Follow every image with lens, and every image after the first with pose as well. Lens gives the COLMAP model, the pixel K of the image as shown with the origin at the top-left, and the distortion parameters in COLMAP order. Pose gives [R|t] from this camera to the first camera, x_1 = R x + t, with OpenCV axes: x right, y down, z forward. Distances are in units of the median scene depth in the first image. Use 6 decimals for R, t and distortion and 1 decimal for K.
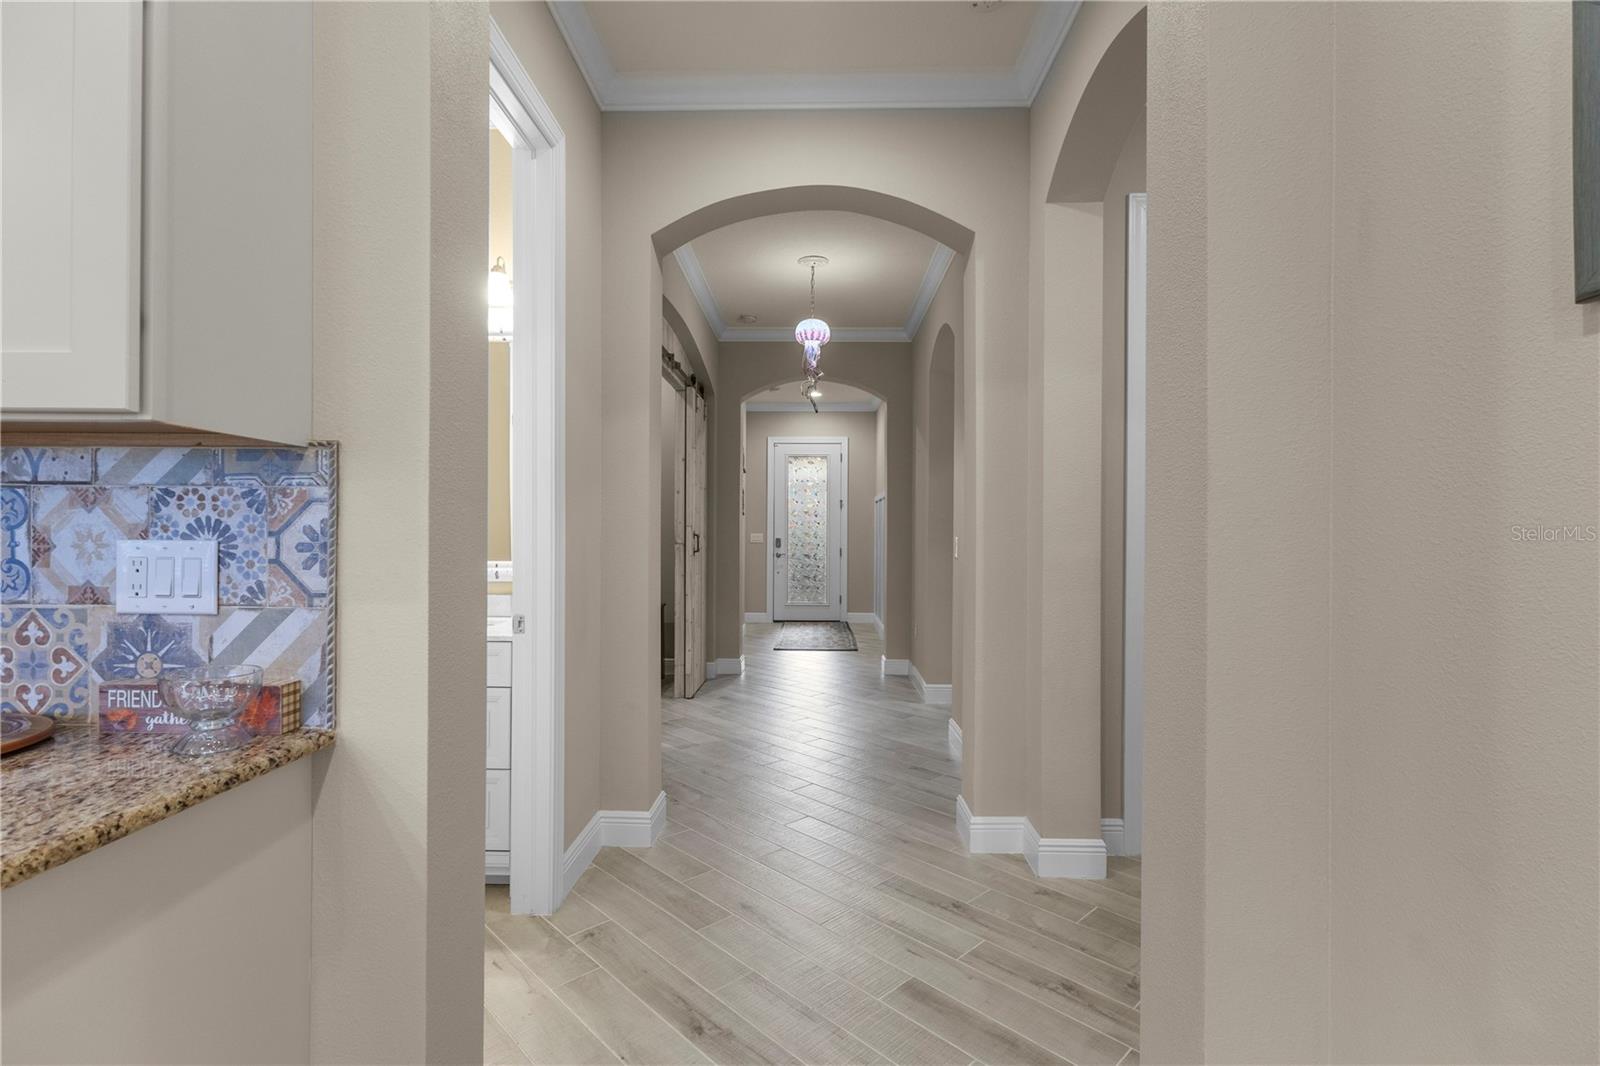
lens RADIAL K [[741.6, 0, 799.3], [0, 741.6, 534.8], [0, 0, 1]] dist [-0.003781, -0.000132]
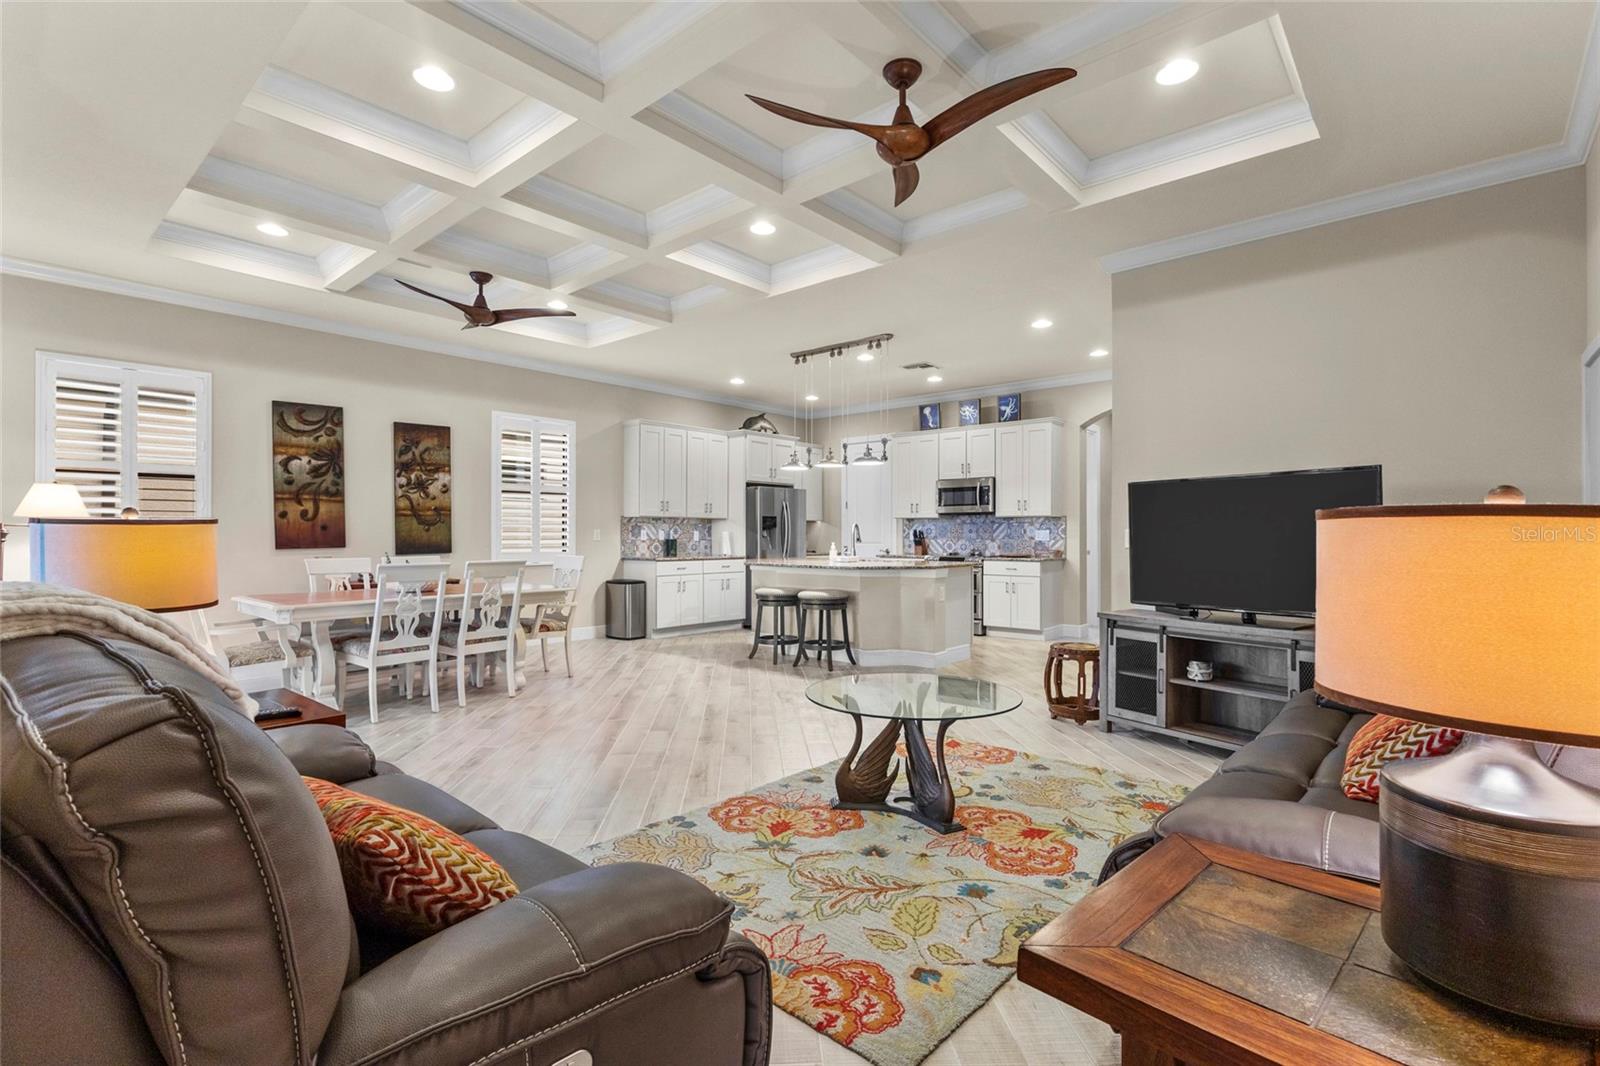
lens RADIAL K [[741.6, 0, 798.9], [0, 741.6, 535.6], [0, 0, 1]] dist [-0.003781, -0.000132]
pose [[0.764709, 0.000670, -0.644375, 1.953178], [0.002524, 0.999989, 0.004035, 0.024195], [0.644371, -0.004712, 0.764699, -5.975063]]
